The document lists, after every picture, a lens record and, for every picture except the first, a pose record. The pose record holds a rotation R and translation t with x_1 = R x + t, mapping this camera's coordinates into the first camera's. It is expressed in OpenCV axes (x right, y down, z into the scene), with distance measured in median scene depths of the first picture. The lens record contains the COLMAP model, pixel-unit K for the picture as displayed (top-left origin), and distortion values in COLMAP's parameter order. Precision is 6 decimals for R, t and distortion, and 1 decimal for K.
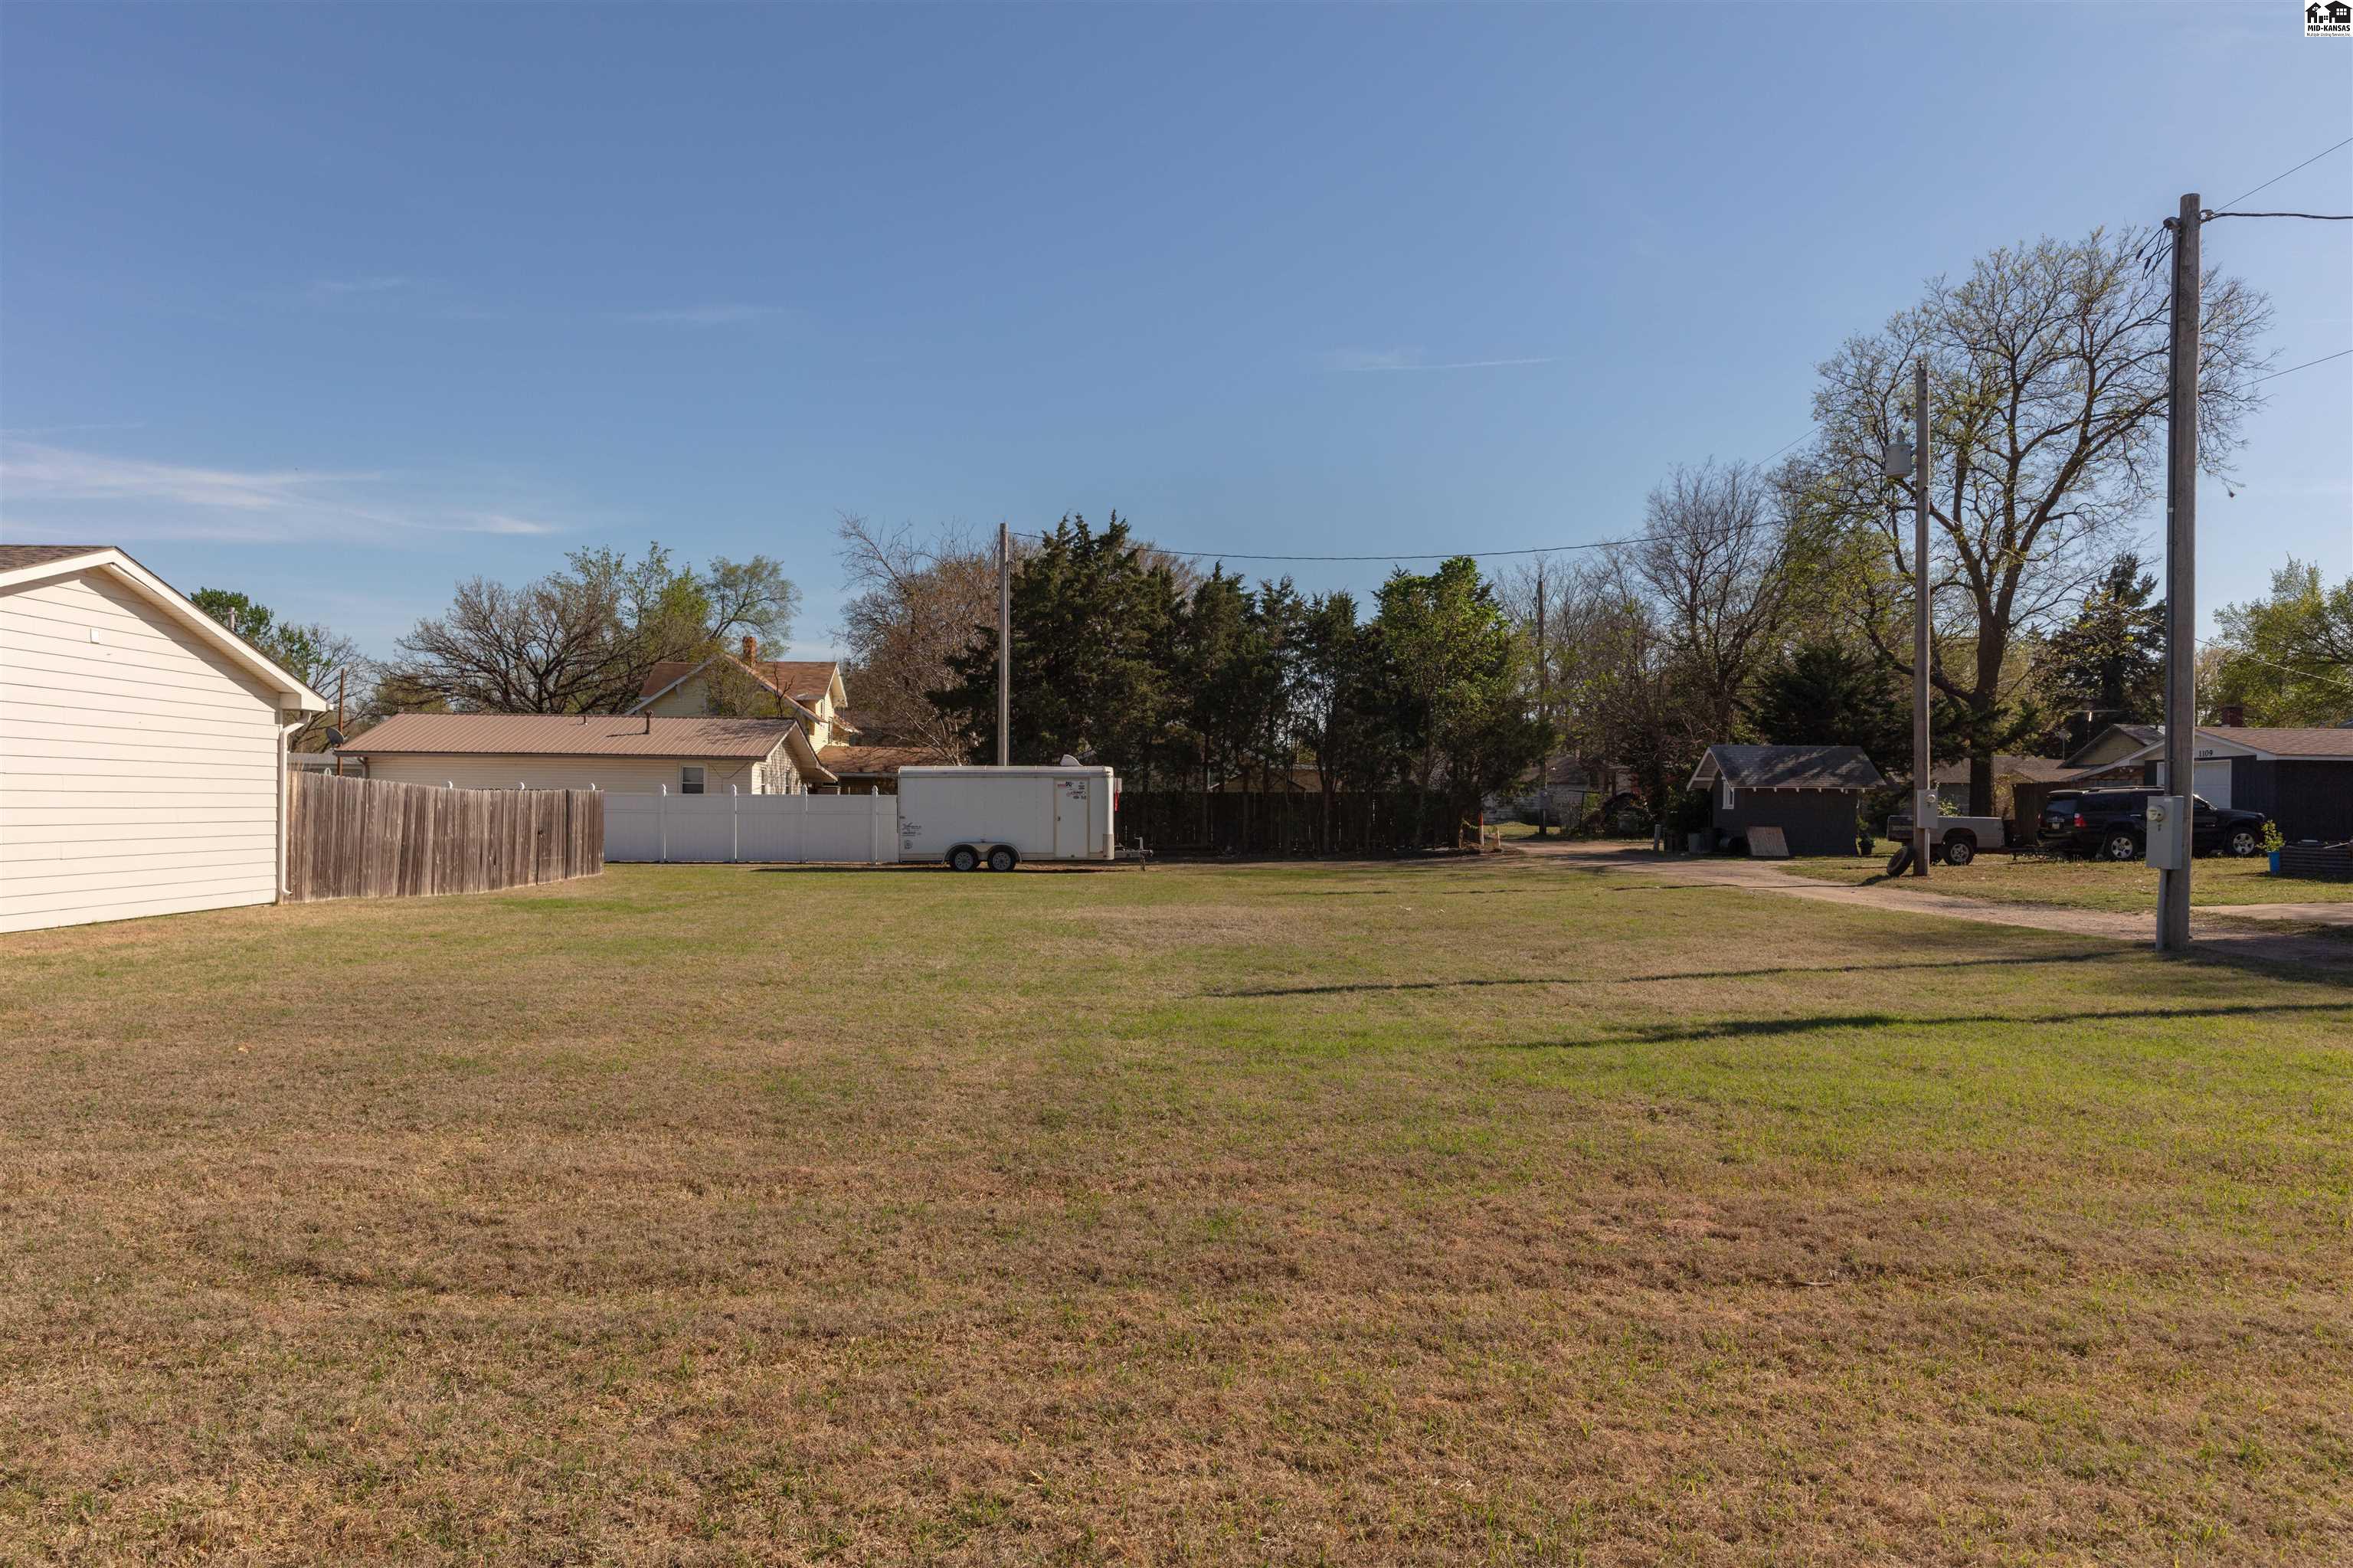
lens RADIAL K [[1594.5, 0, 1176.5], [0, 1594.5, 784.0], [0, 0, 1]] dist [0.000863, 0.001422]
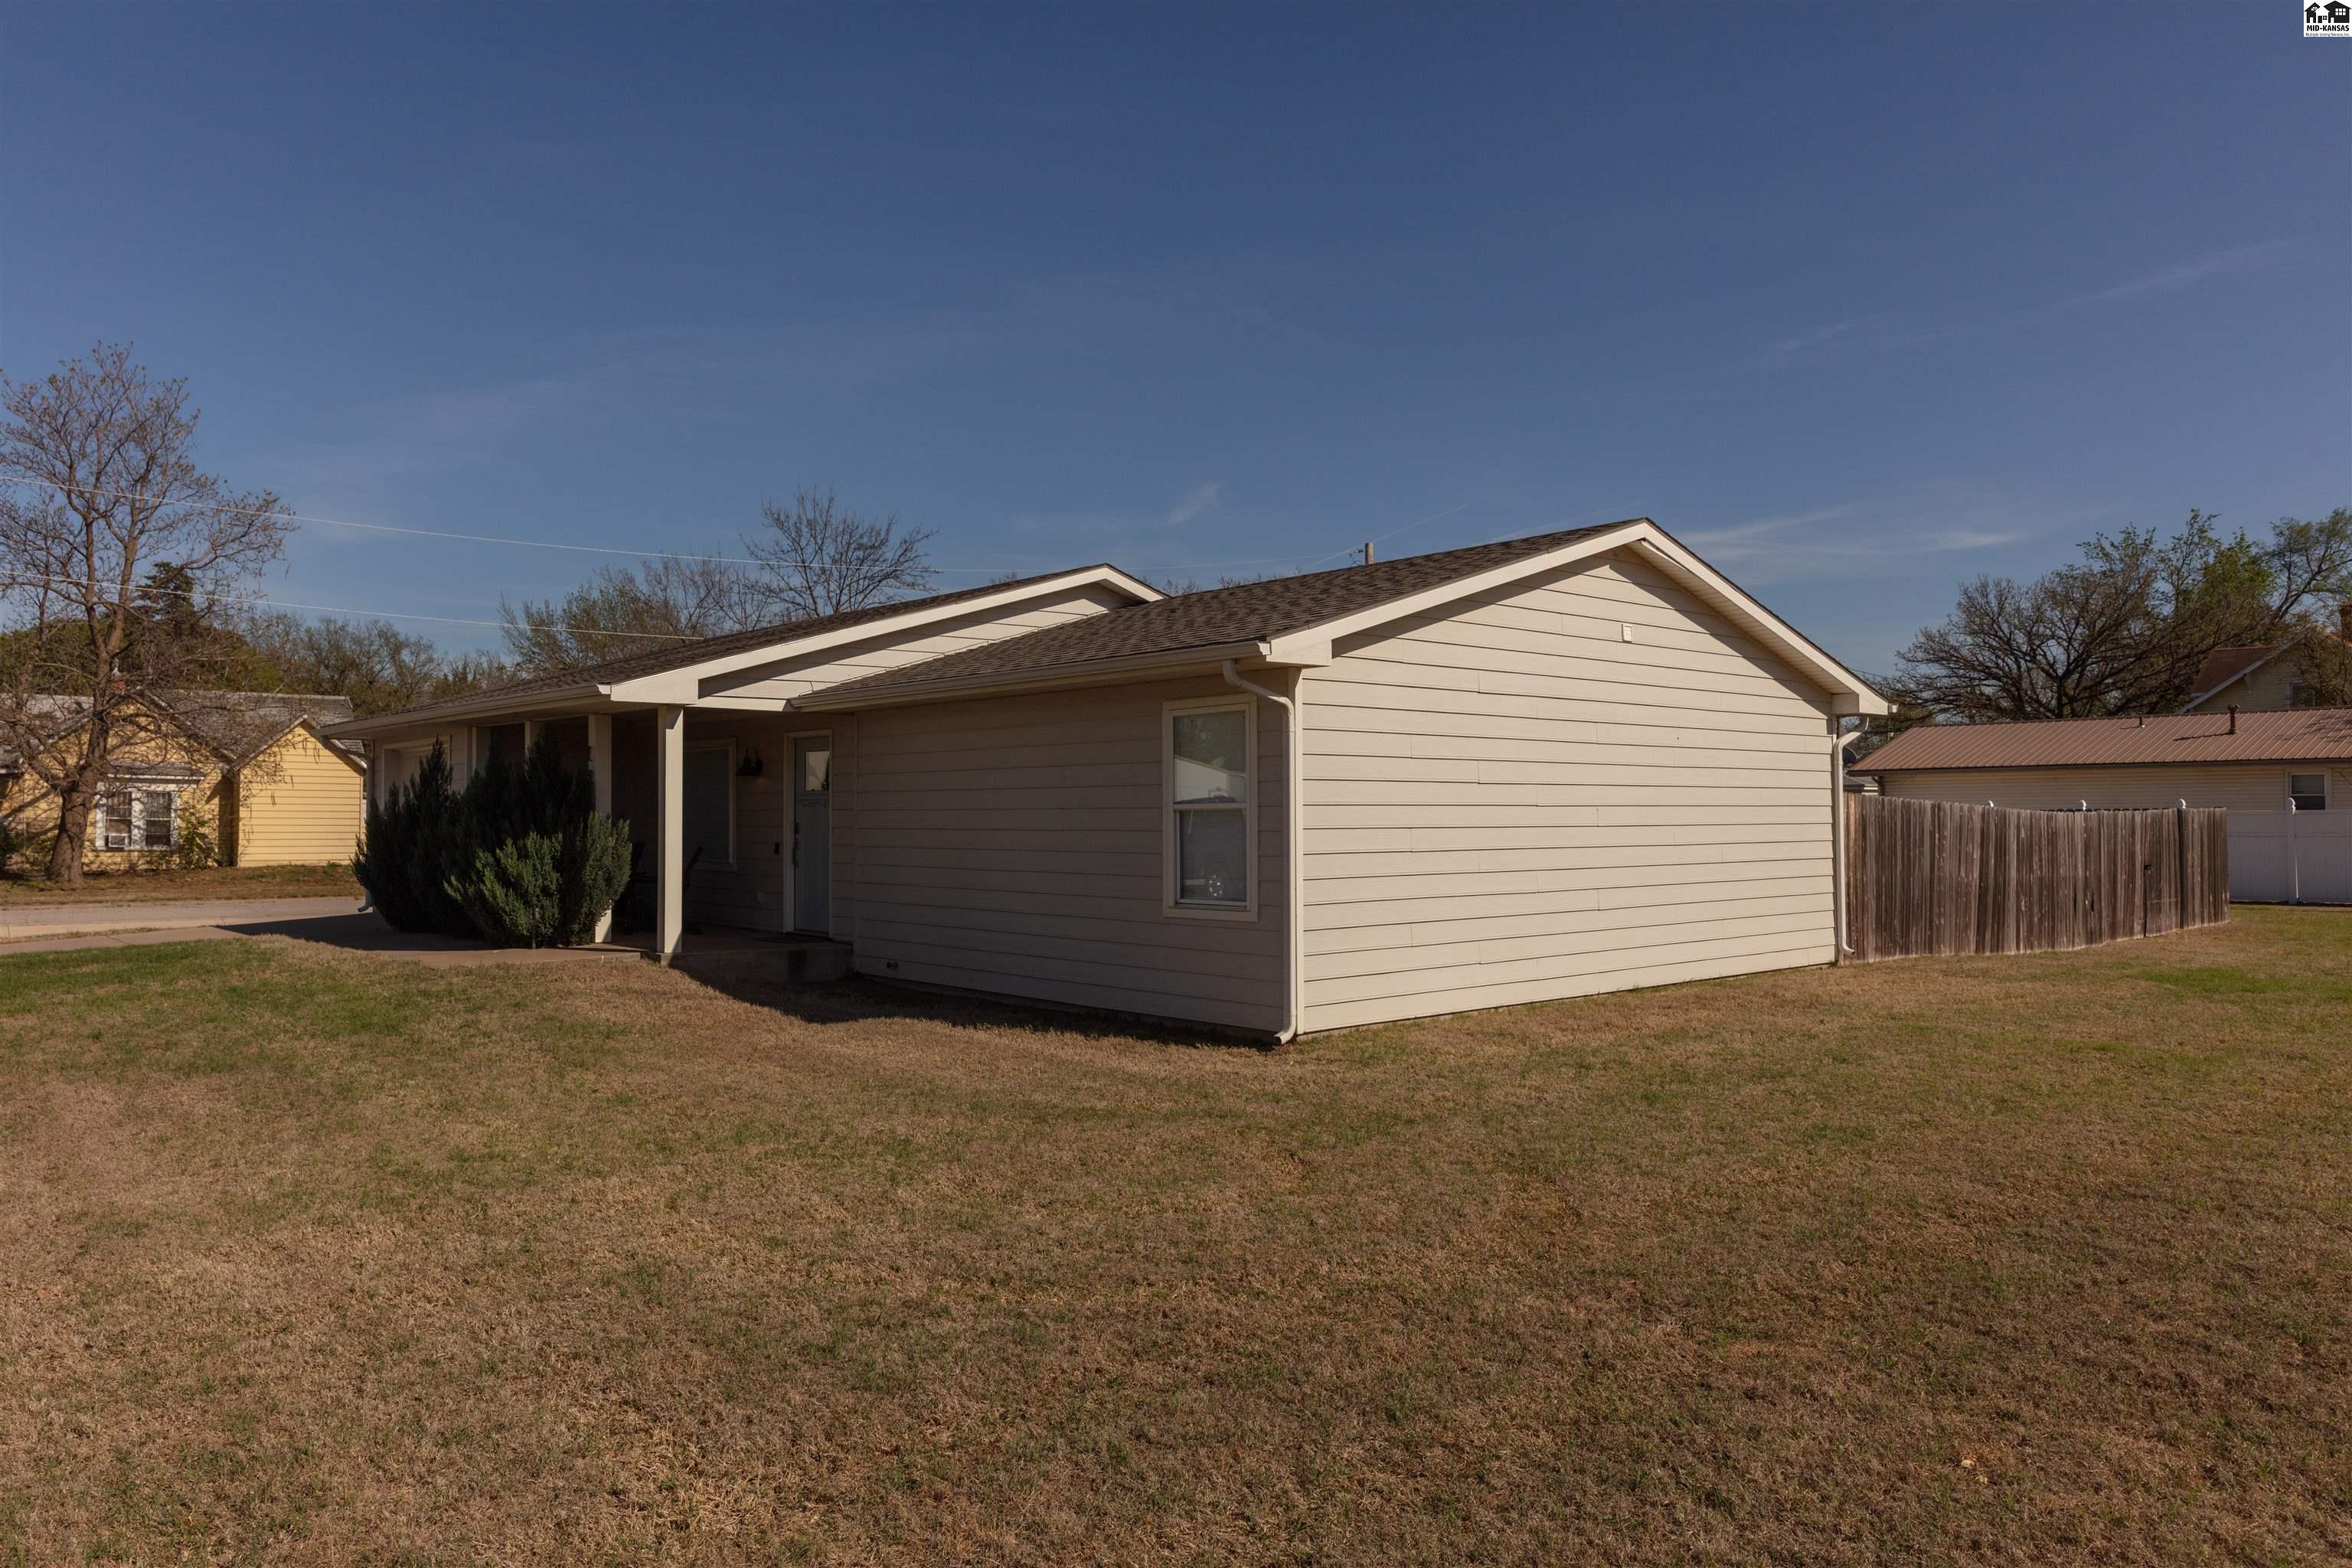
lens RADIAL K [[1564.5, 0, 1165.4], [0, 1564.5, 786.1], [0, 0, 1]] dist [0.007597, -0.002761]
pose [[0.634861, -0.030025, -0.772043, -0.116079], [0.021927, 0.999542, -0.020841, -0.002102], [0.772315, -0.003698, 0.635229, 0.169103]]
